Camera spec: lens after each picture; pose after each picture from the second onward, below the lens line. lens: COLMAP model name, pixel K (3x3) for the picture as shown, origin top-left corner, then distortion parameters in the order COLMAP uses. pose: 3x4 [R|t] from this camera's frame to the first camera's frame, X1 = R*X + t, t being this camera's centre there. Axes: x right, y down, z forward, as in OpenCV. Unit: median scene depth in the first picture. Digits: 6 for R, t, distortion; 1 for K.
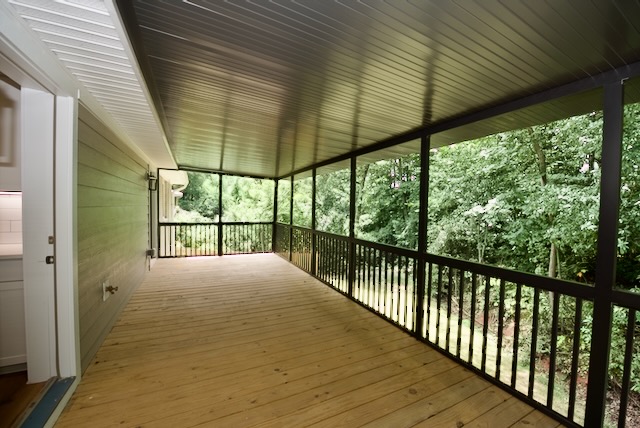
lens RADIAL K [[254.4, 0, 322.3], [0, 254.4, 215.5], [0, 0, 1]] dist [-0.015807, -0.002357]
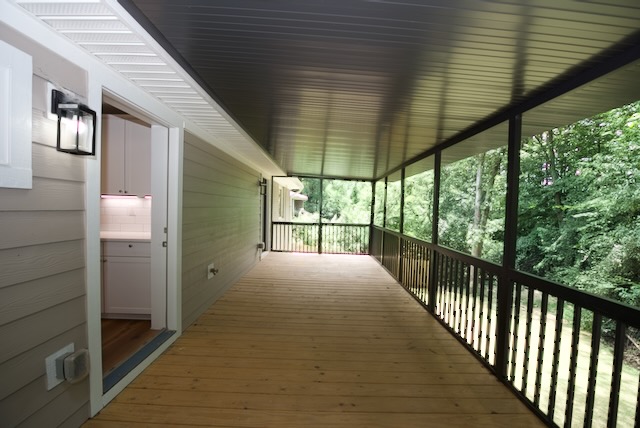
lens RADIAL K [[254.4, 0, 321.8], [0, 254.4, 213.0], [0, 0, 1]] dist [-0.015807, -0.002357]
pose [[0.897383, 0.013010, -0.441061, 0.151579], [-0.021749, 0.999654, -0.014765, 0.000975], [0.440716, 0.022842, 0.897356, 0.040980]]
